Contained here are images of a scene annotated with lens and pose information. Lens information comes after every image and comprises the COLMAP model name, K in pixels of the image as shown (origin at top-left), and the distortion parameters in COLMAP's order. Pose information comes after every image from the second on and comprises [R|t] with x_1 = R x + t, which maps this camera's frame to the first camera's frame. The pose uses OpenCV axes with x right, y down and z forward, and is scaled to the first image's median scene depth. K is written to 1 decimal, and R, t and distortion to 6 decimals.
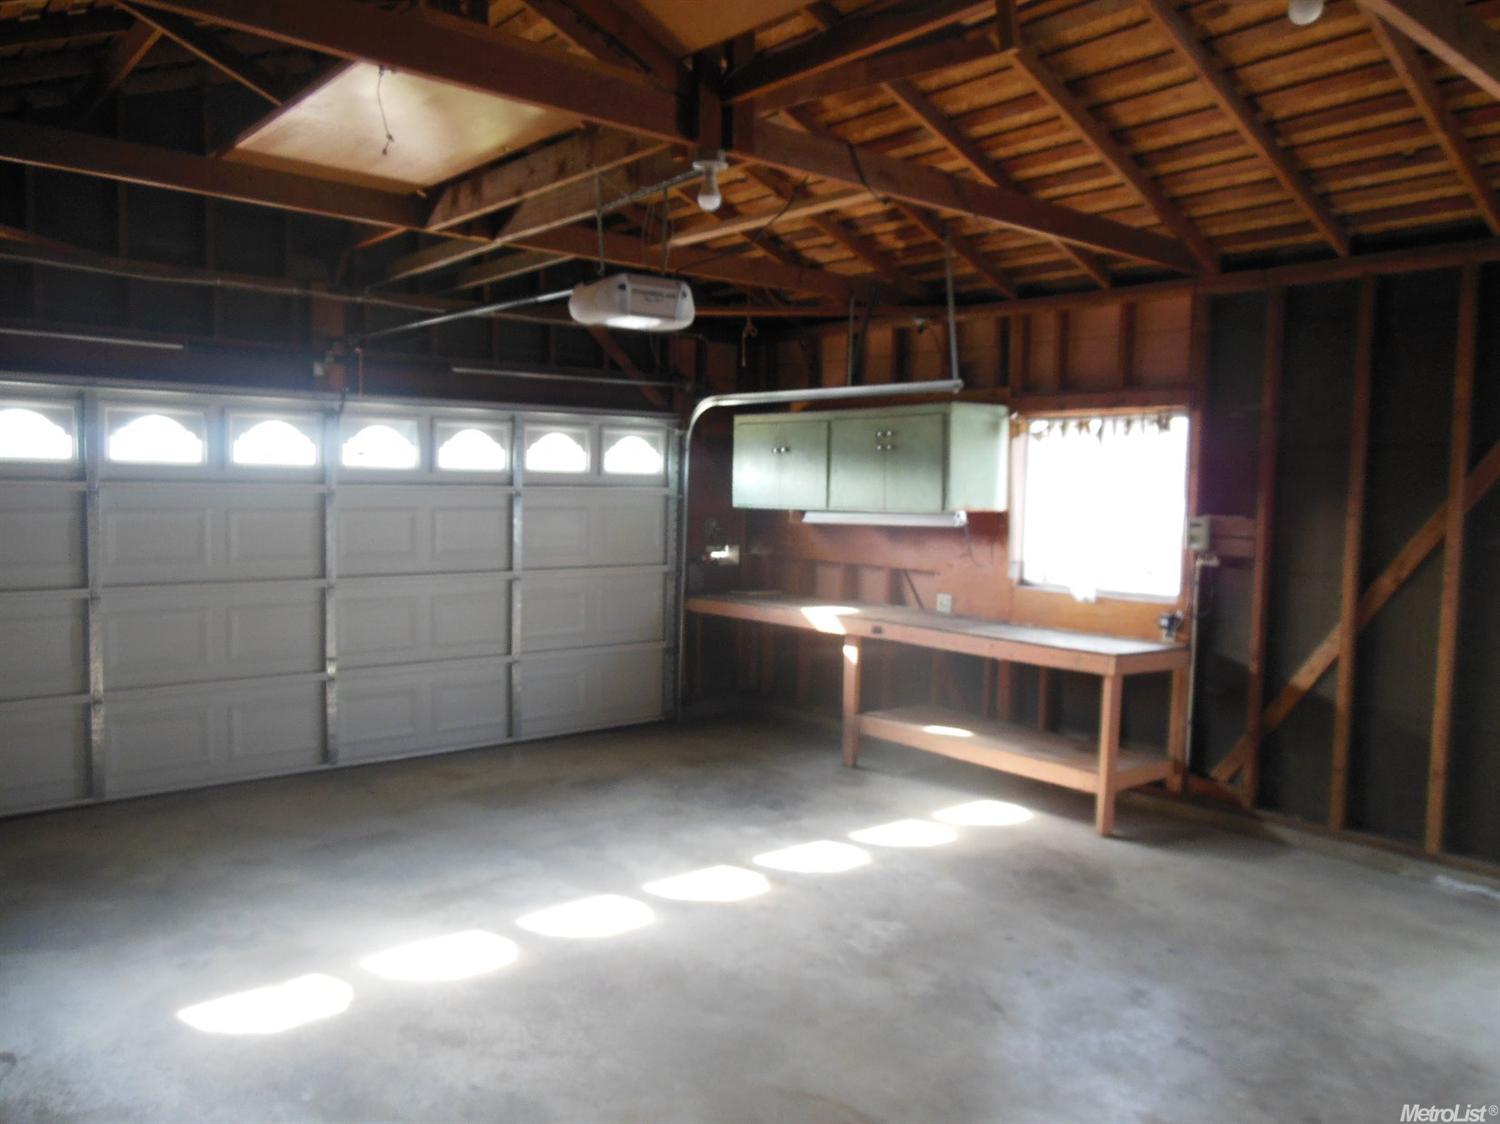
lens RADIAL K [[1135.1, 0, 750.0], [0, 1135.1, 562.0], [0, 0, 1]] dist [-0.002768, 0.003850]
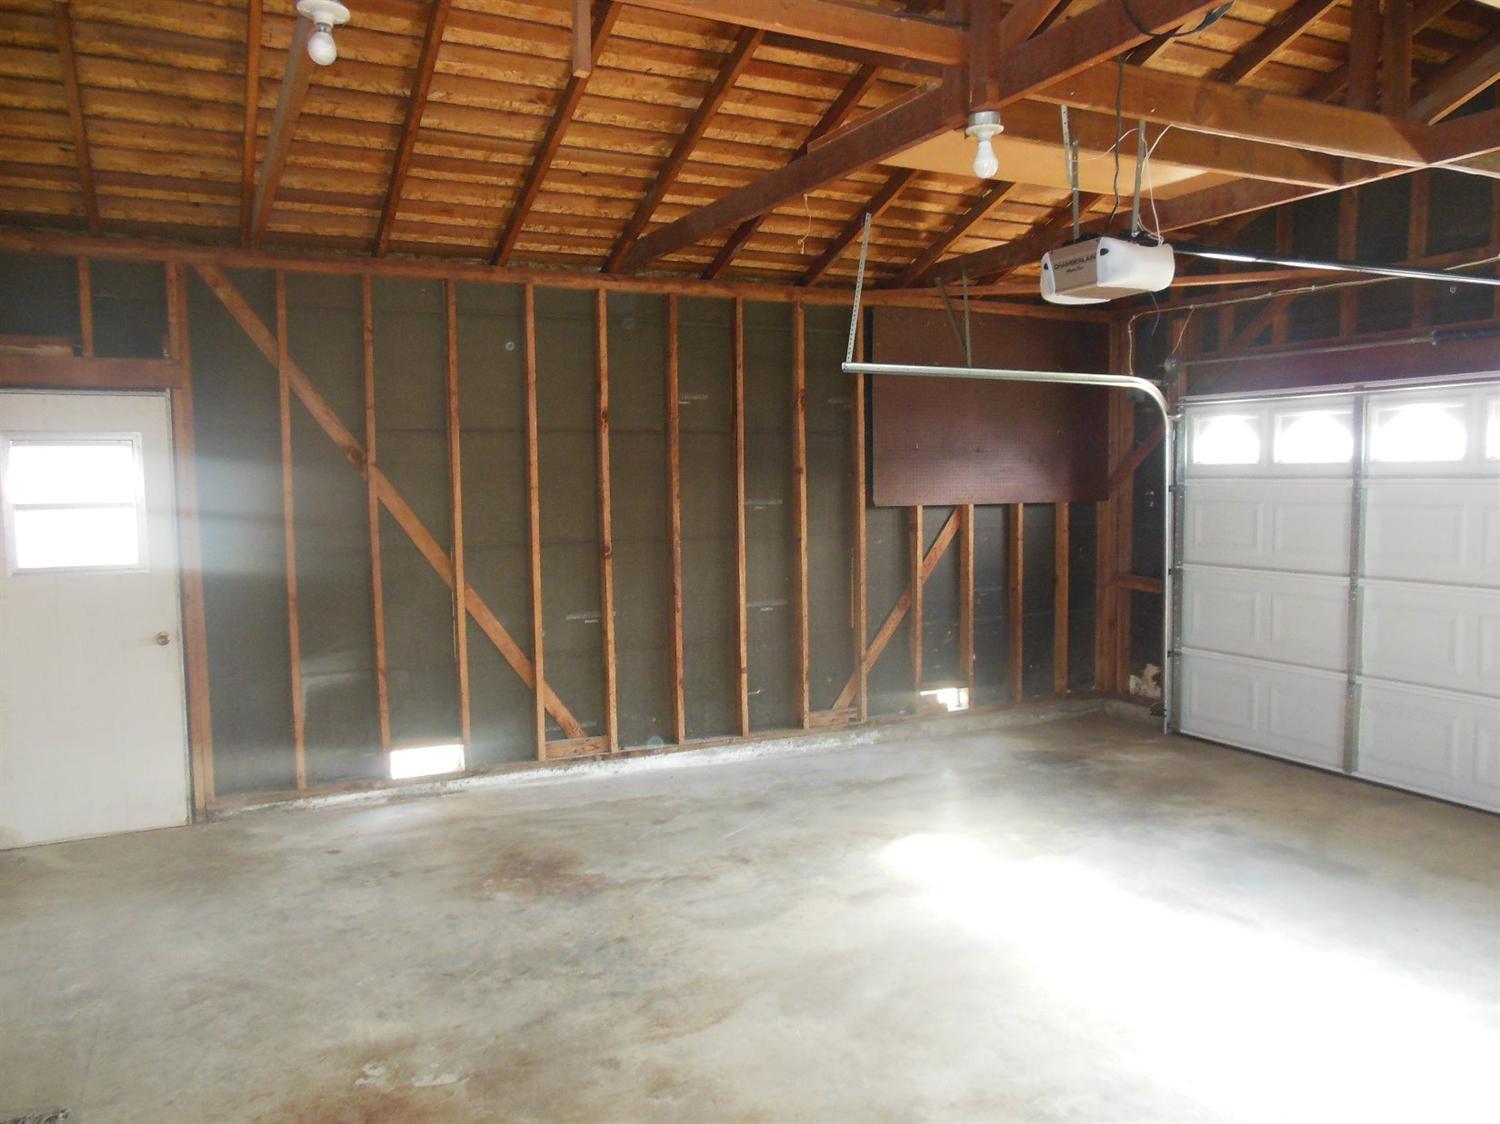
lens RADIAL K [[1135.1, 0, 750.0], [0, 1135.1, 562.0], [0, 0, 1]] dist [-0.002768, 0.003850]
pose [[-0.232742, 0.056338, -0.970905, 0.727062], [-0.066861, 0.995032, 0.073765, -0.040198], [0.970237, 0.082084, -0.227819, 0.817781]]
